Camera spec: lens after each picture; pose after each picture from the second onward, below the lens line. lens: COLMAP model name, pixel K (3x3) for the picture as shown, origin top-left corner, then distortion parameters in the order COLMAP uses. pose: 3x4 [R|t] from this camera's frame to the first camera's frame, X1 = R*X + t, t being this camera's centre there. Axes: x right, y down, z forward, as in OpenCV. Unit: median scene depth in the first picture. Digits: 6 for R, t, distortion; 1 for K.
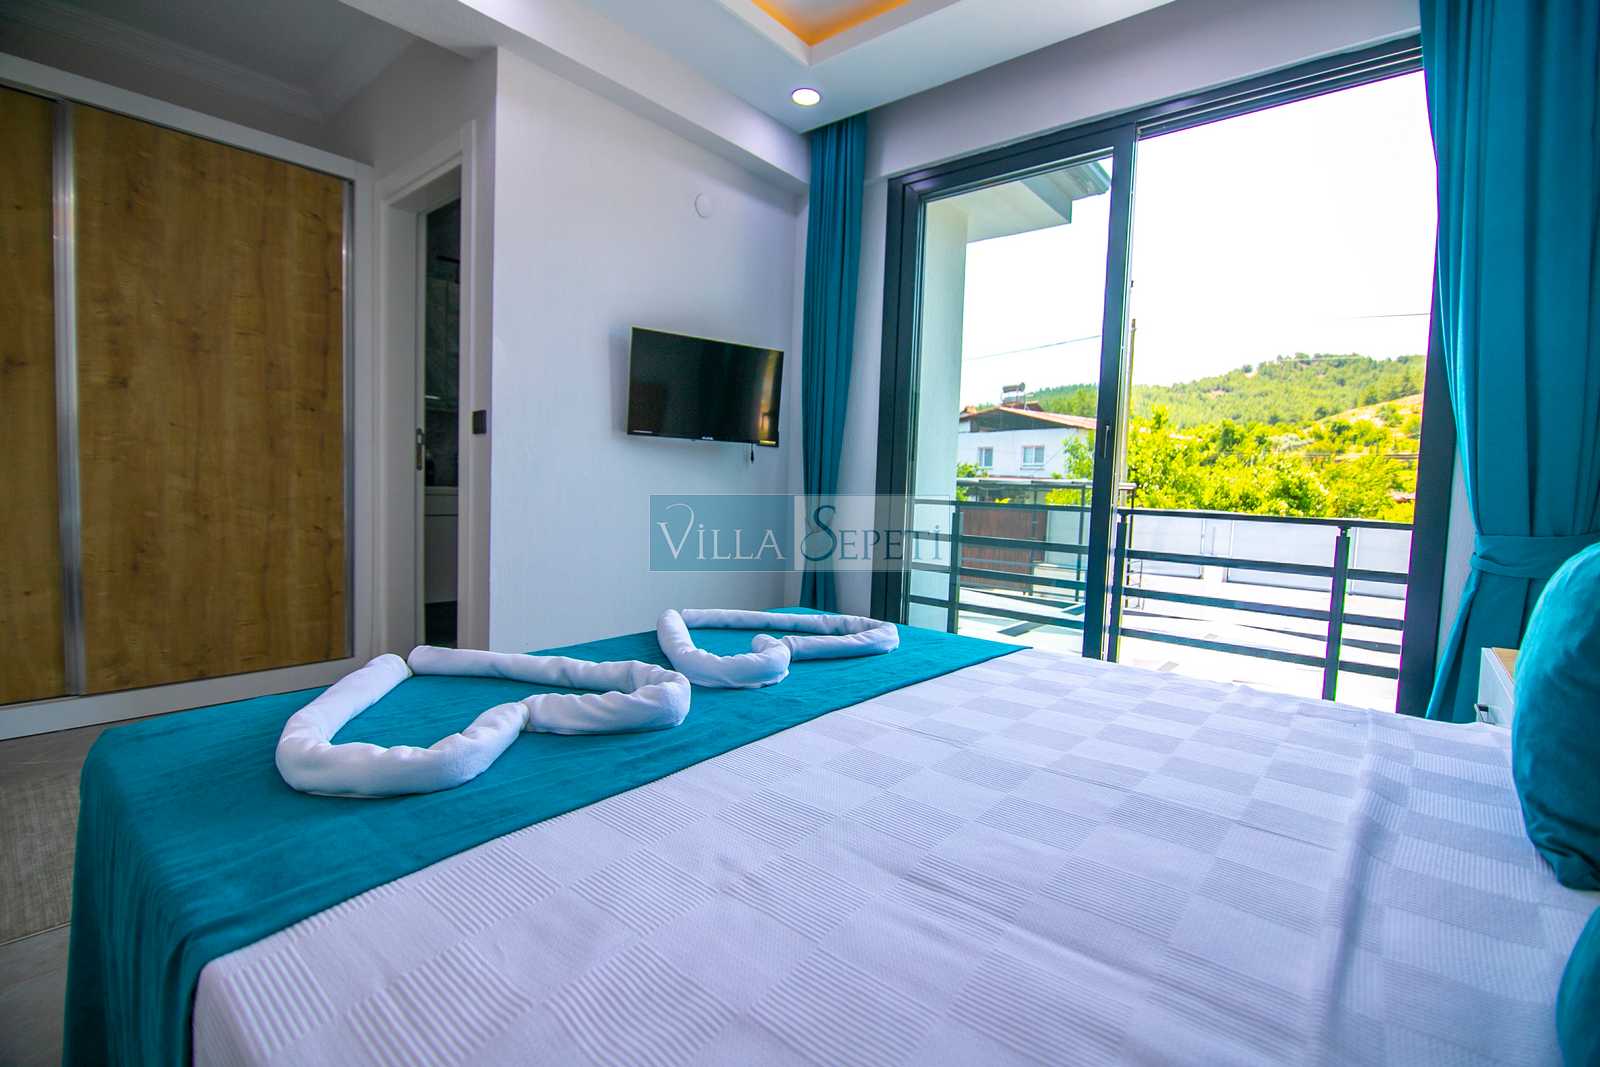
lens RADIAL K [[713.5, 0, 812.6], [0, 713.5, 529.1], [0, 0, 1]] dist [-0.006635, -0.007540]
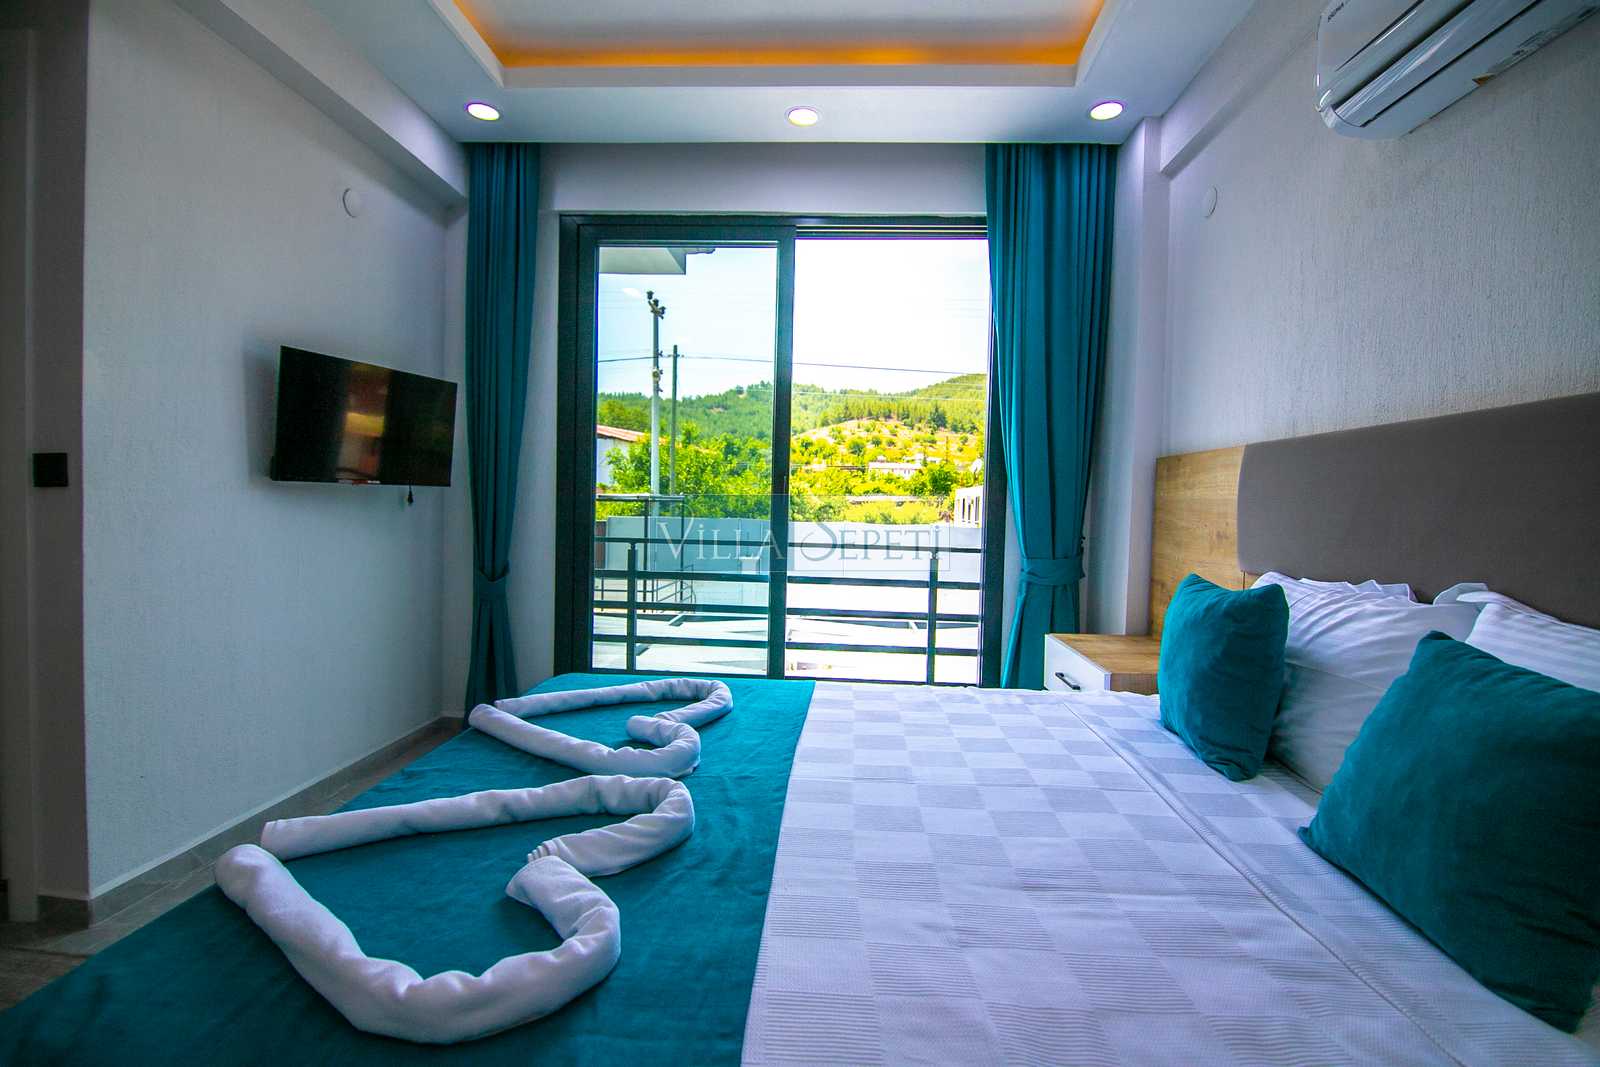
lens RADIAL K [[713.5, 0, 792.3], [0, 713.5, 530.7], [0, 0, 1]] dist [-0.006635, -0.007540]
pose [[0.804806, -0.039839, 0.592199, -0.349778], [0.040118, 0.999114, 0.012692, -0.085245], [-0.592180, 0.013543, 0.805692, 0.044208]]
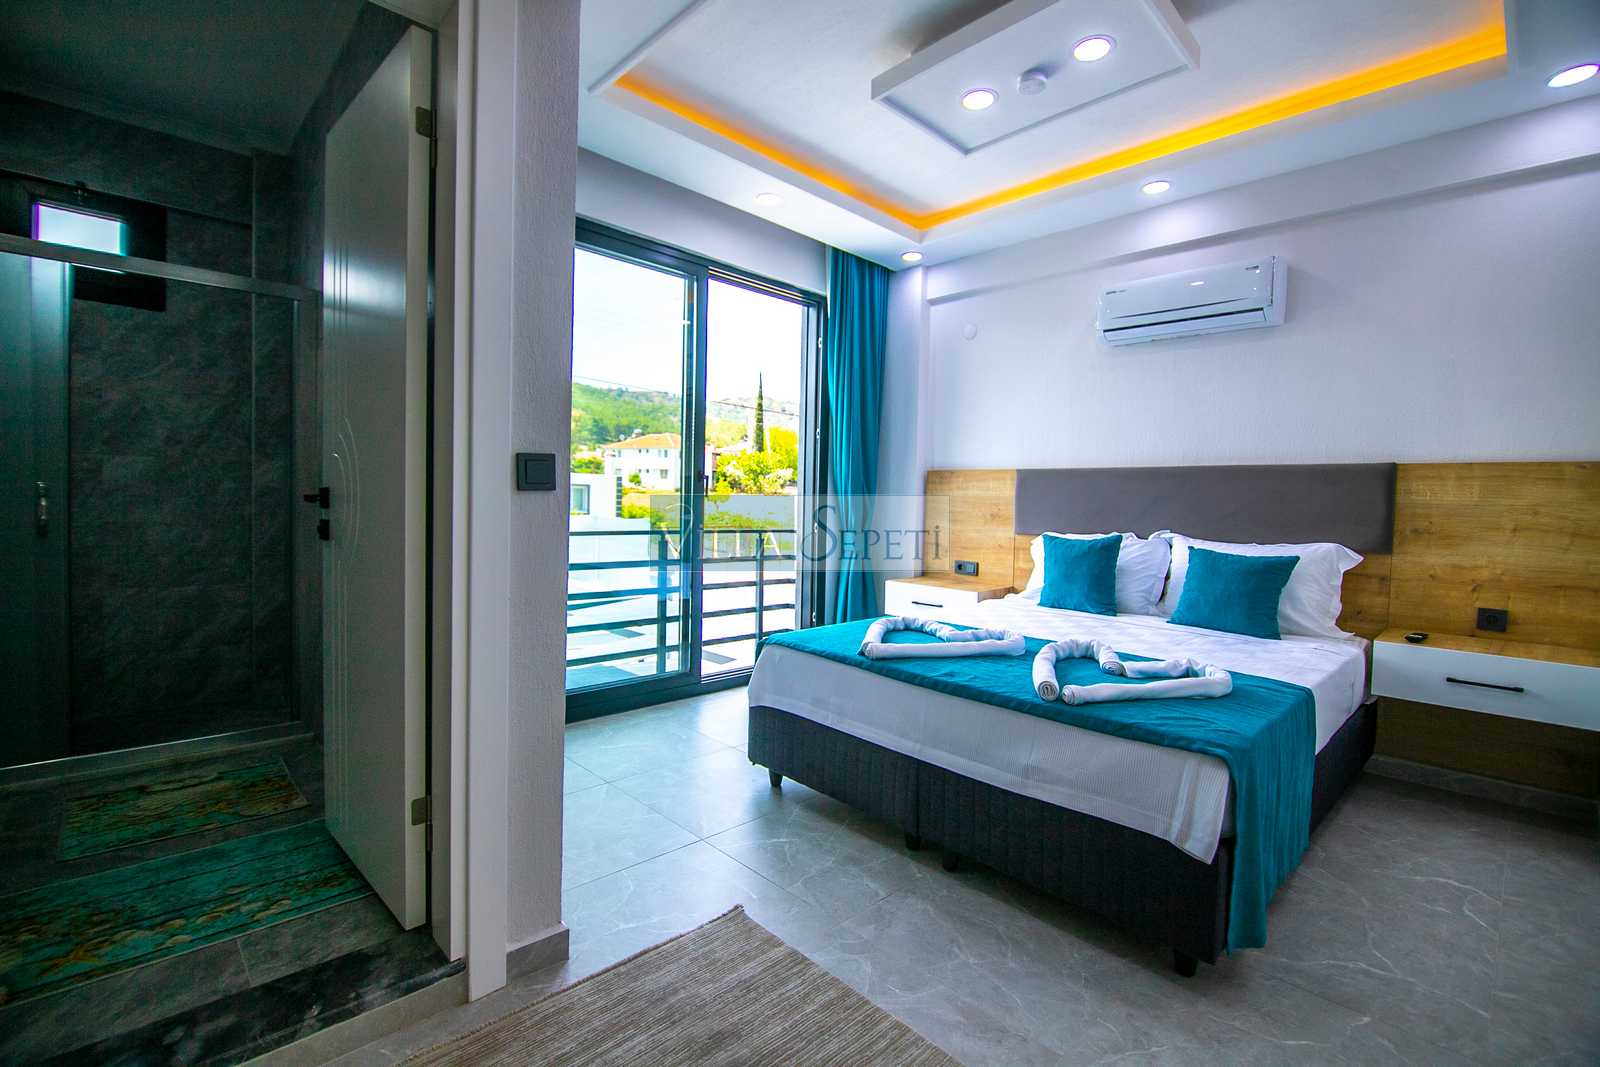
lens RADIAL K [[713.5, 0, 796.0], [0, 713.5, 534.4], [0, 0, 1]] dist [-0.006635, -0.007540]
pose [[0.107743, -0.079012, 0.991034, -1.262296], [0.041676, 0.996320, 0.074902, -0.159496], [-0.993305, 0.033232, 0.110640, 0.849201]]
